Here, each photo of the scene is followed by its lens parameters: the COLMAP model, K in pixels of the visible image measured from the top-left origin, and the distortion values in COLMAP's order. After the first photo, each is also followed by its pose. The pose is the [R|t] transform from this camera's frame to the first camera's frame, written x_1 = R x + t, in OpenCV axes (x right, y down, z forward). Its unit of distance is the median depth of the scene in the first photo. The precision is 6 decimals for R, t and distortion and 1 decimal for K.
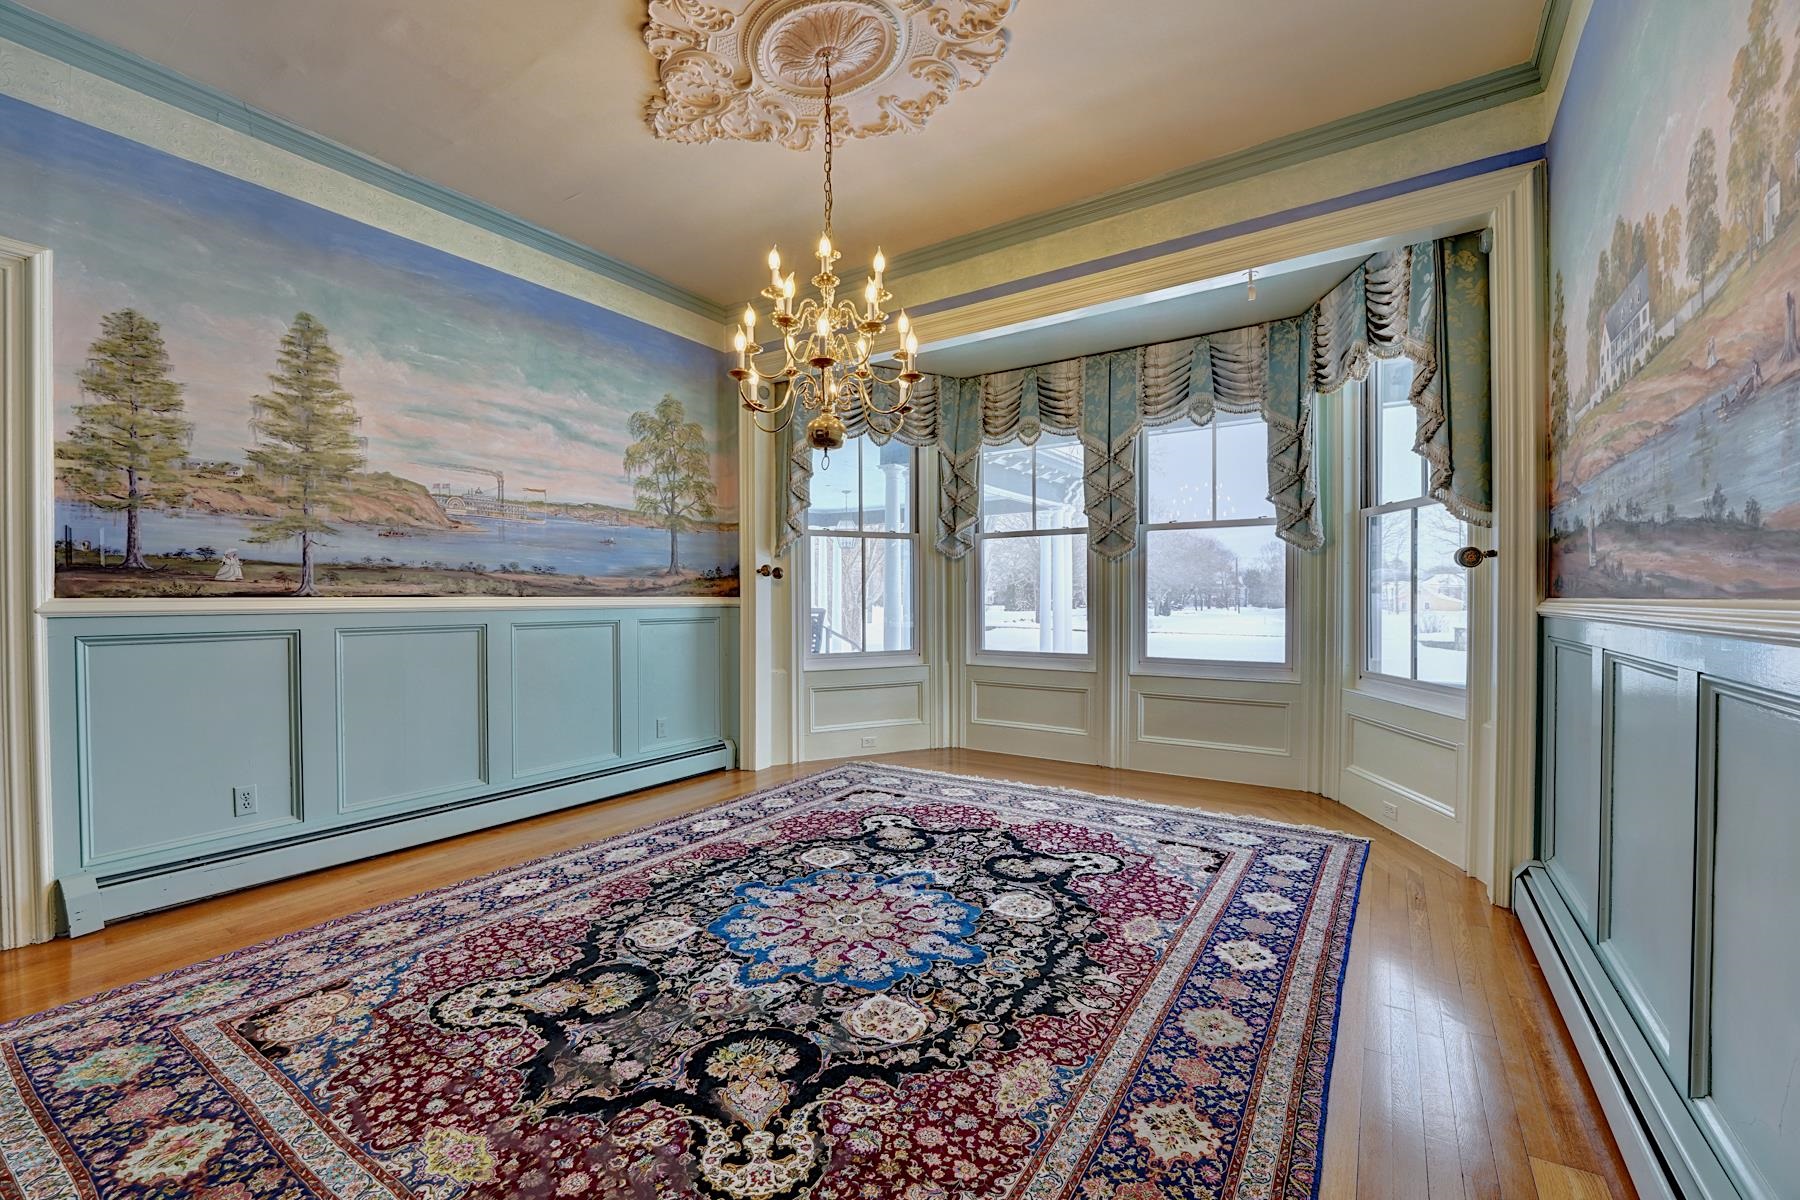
lens RADIAL K [[727.8, 0, 891.8], [0, 727.8, 599.5], [0, 0, 1]] dist [-0.020855, 0.000043]
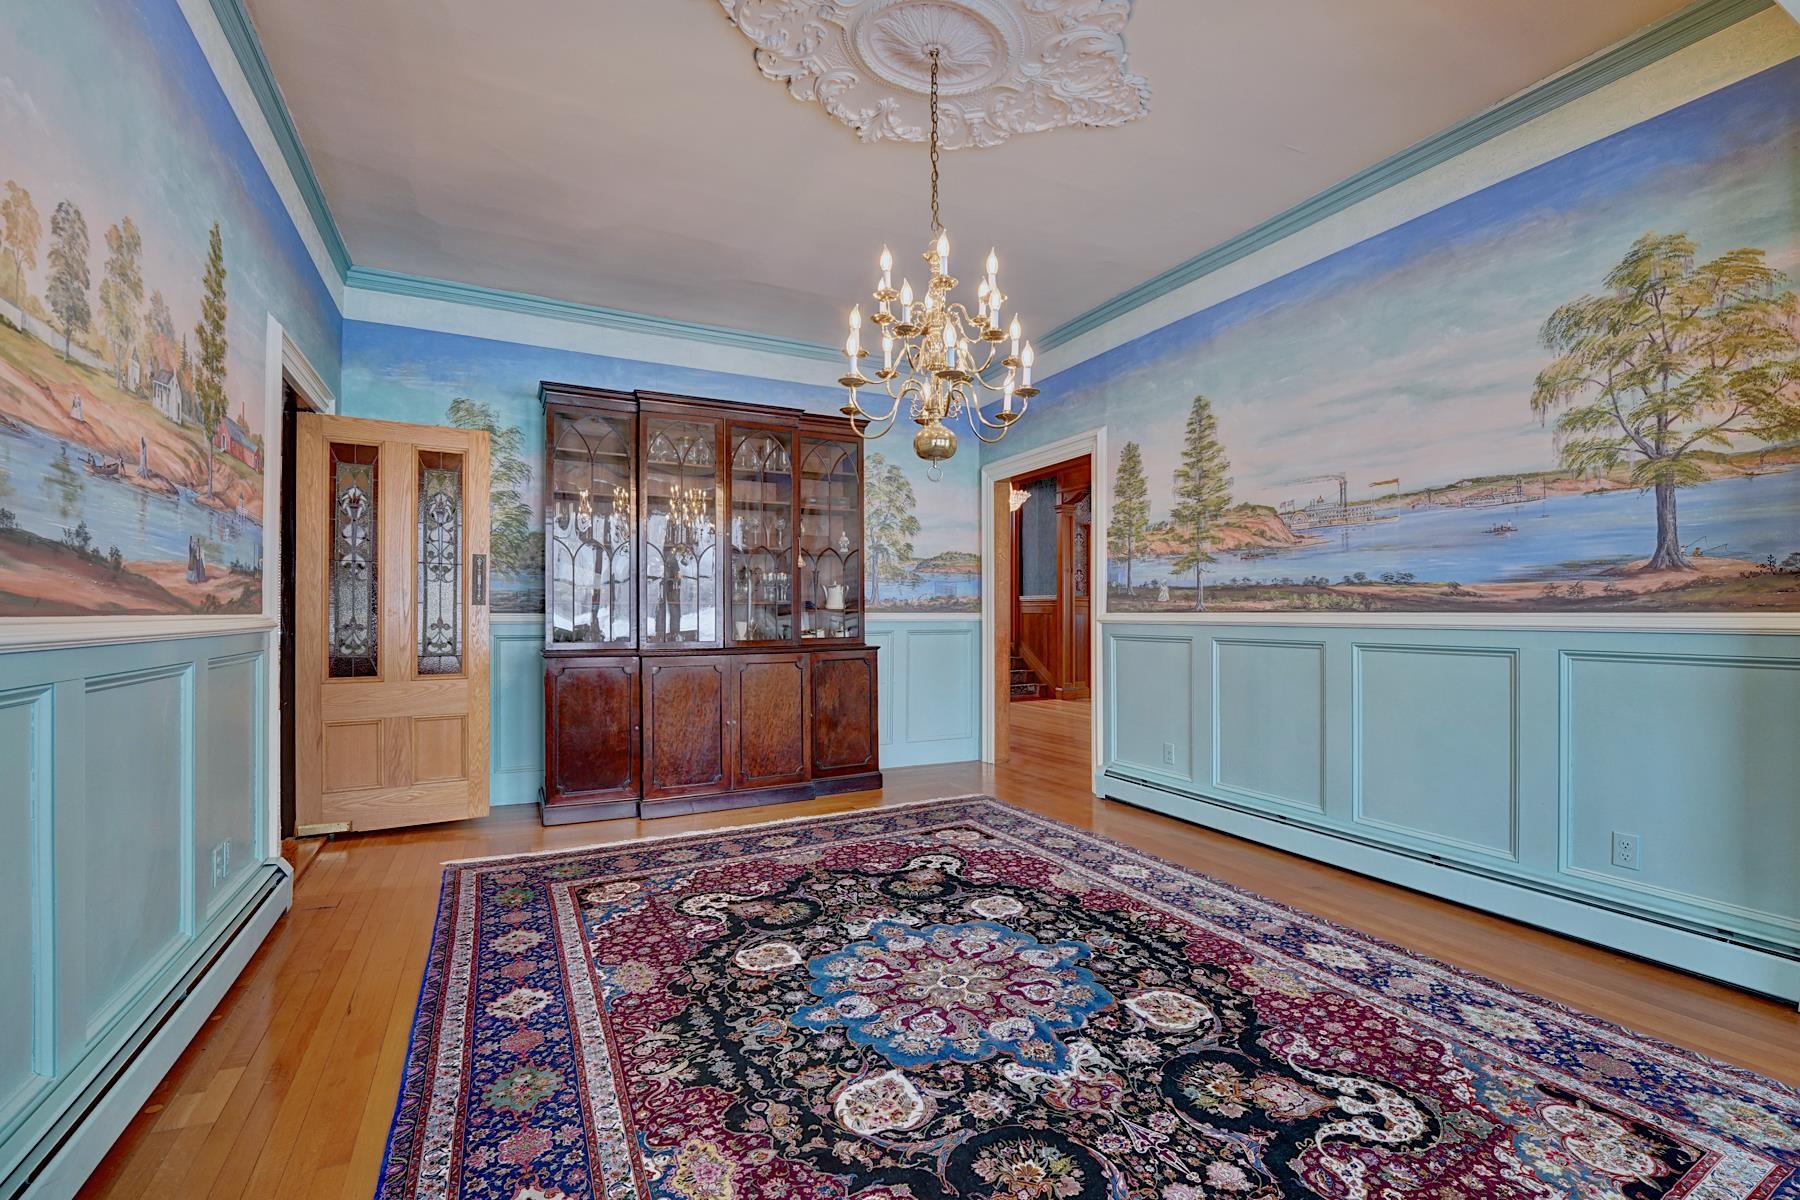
lens RADIAL K [[766.5, 0, 894.5], [0, 766.5, 608.2], [0, 0, 1]] dist [-0.024783, 0.000088]
pose [[-0.480611, -0.003963, -0.876925, 0.646262], [-0.002840, 0.999992, -0.002962, -0.005309], [0.876929, 0.001067, -0.480618, 1.136489]]
